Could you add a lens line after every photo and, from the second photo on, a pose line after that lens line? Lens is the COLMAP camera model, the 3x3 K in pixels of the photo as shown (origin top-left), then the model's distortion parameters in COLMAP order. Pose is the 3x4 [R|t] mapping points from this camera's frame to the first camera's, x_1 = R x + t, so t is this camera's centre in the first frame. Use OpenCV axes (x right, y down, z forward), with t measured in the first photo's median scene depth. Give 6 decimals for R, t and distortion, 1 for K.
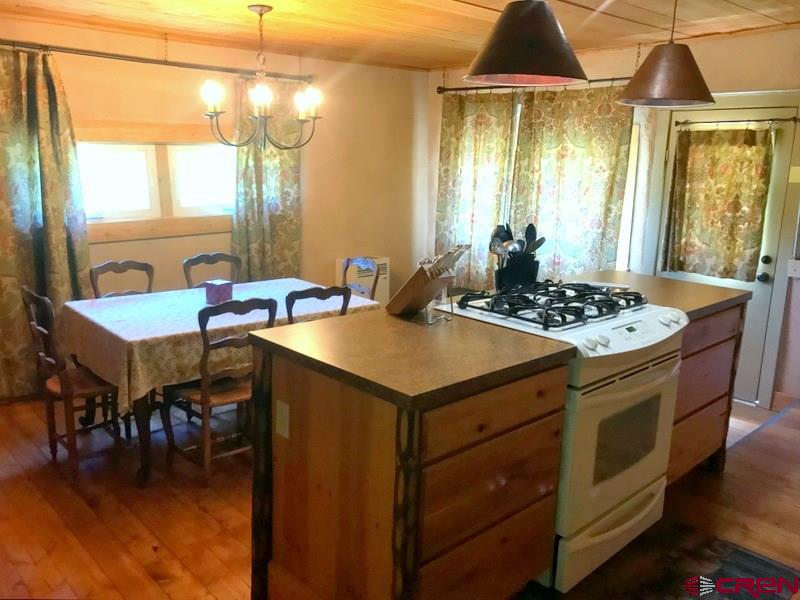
lens RADIAL K [[678.0, 0, 400.0], [0, 678.0, 300.0], [0, 0, 1]] dist [0.001417, 0.005624]
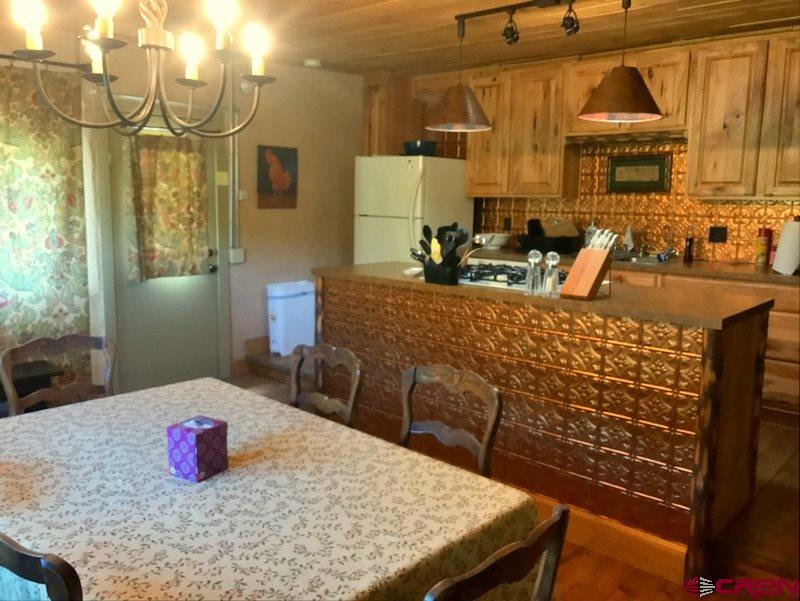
lens RADIAL K [[678.0, 0, 400.0], [0, 678.0, 300.5], [0, 0, 1]] dist [0.001417, 0.005624]
pose [[-0.076628, -0.178060, 0.981032, -0.561386], [0.194467, 0.962359, 0.189861, -0.124756], [-0.977911, 0.205327, -0.039117, 0.680492]]
